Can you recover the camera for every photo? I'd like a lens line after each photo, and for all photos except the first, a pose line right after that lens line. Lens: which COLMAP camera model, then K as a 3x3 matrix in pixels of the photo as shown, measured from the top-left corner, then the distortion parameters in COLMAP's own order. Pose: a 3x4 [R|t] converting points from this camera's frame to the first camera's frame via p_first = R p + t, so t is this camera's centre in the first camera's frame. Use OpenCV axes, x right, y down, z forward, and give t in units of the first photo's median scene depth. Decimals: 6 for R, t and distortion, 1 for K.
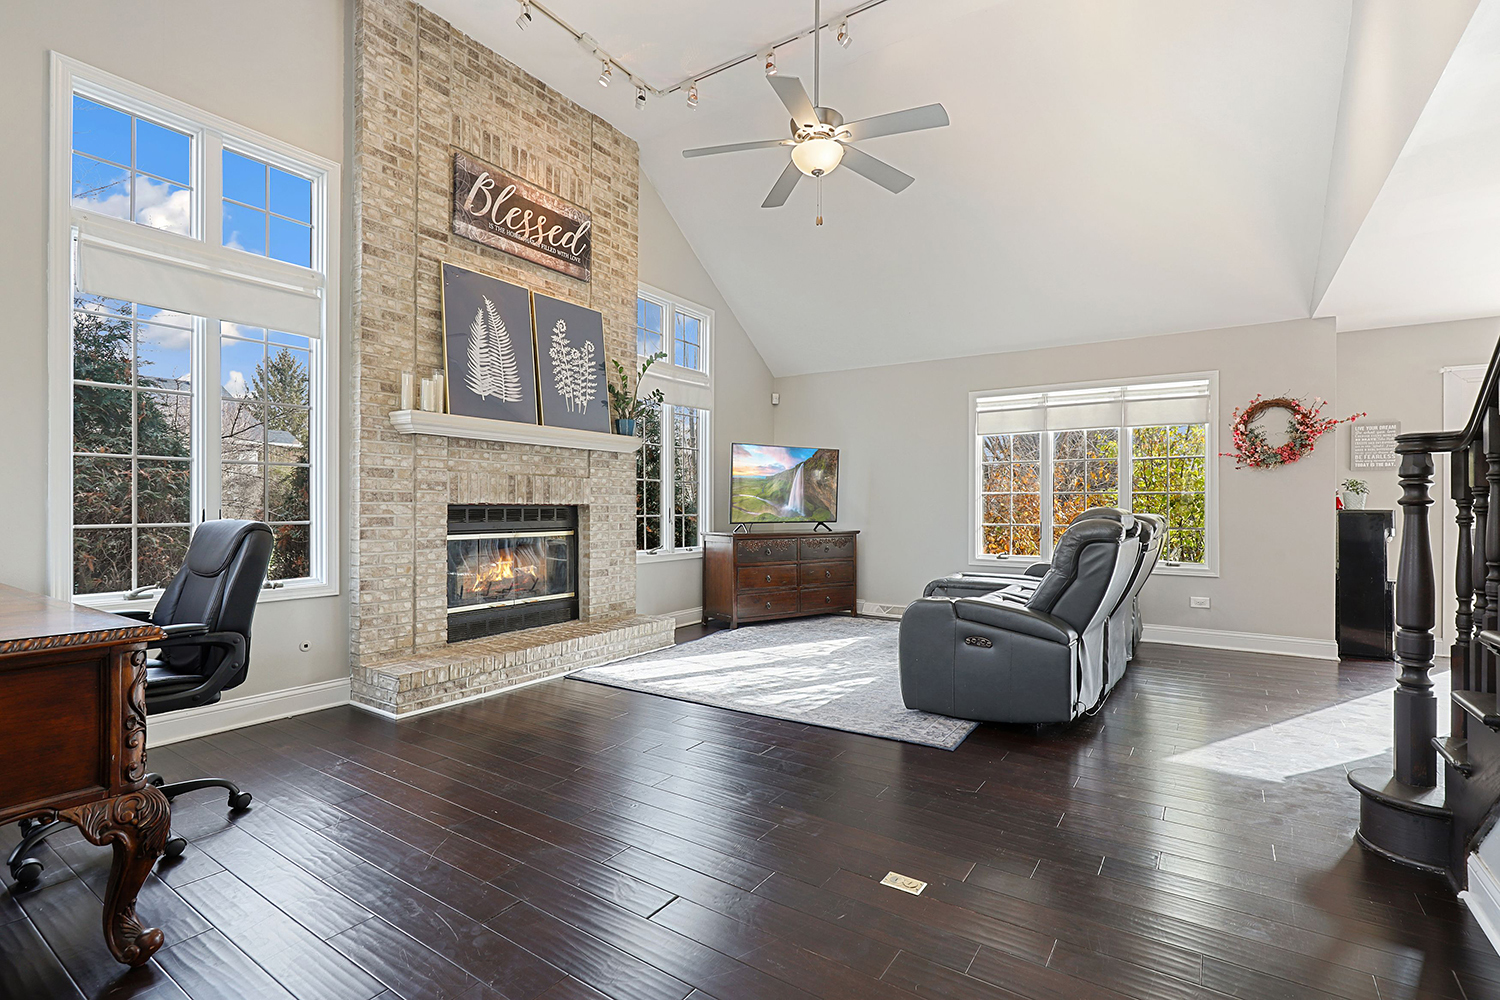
lens RADIAL K [[689.8, 0, 755.6], [0, 689.8, 494.9], [0, 0, 1]] dist [0.001917, 0.000048]
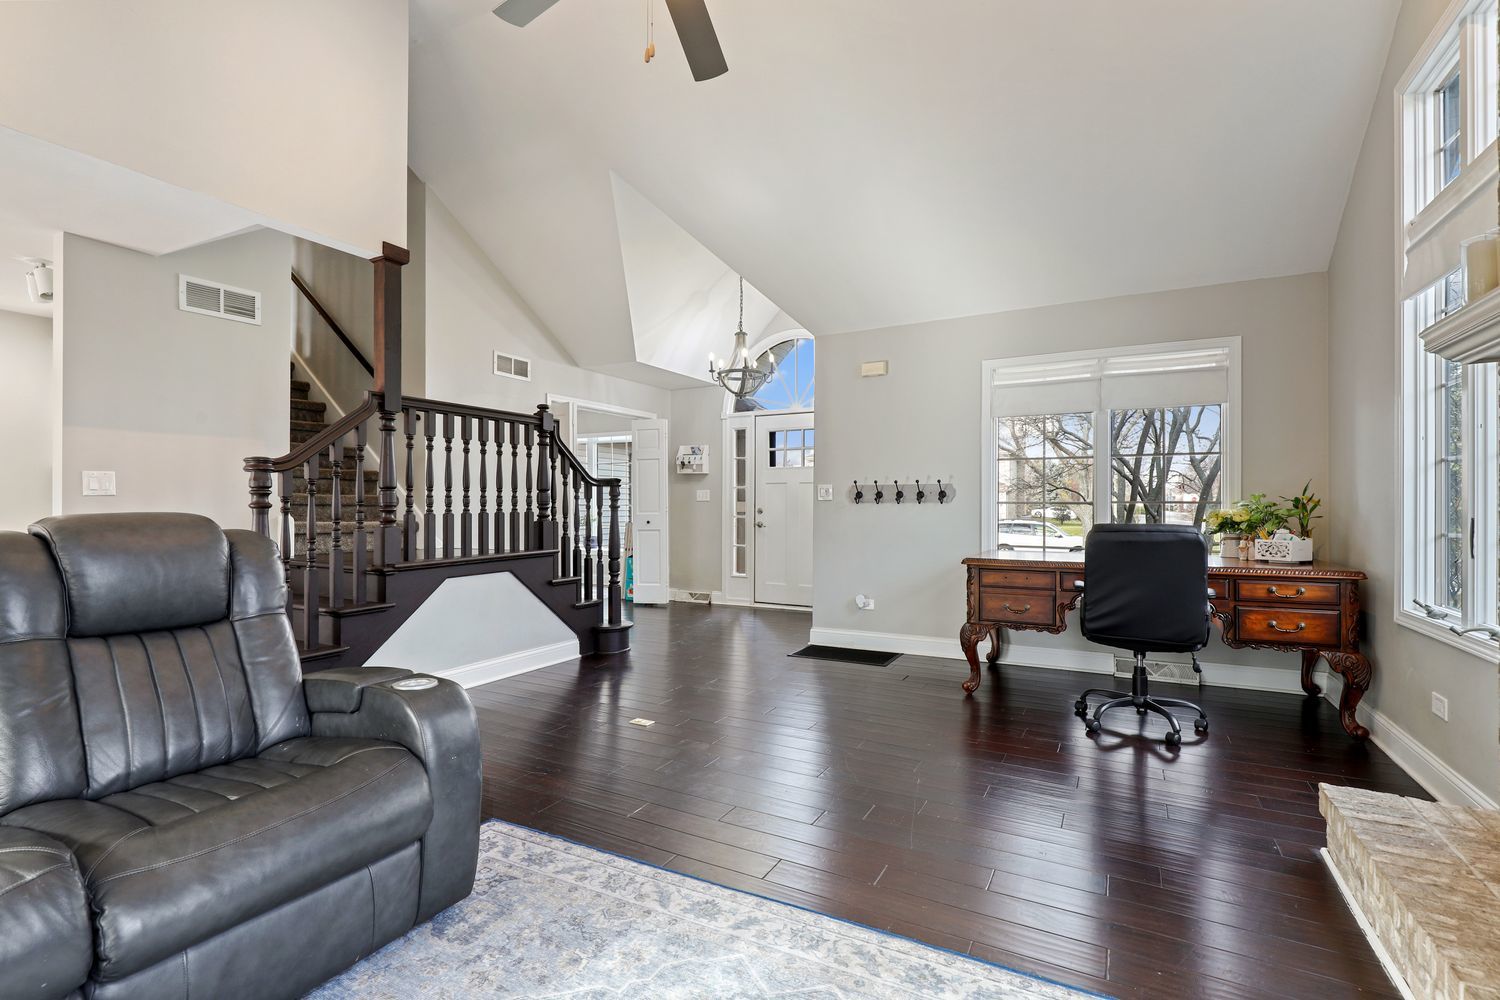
lens RADIAL K [[689.8, 0, 749.8], [0, 689.8, 498.5], [0, 0, 1]] dist [0.001917, 0.000048]
pose [[-0.994721, 0.001797, -0.102604, 0.089906], [0.001791, 0.999998, 0.000149, -0.002758], [0.102604, -0.000035, -0.994722, 2.431663]]
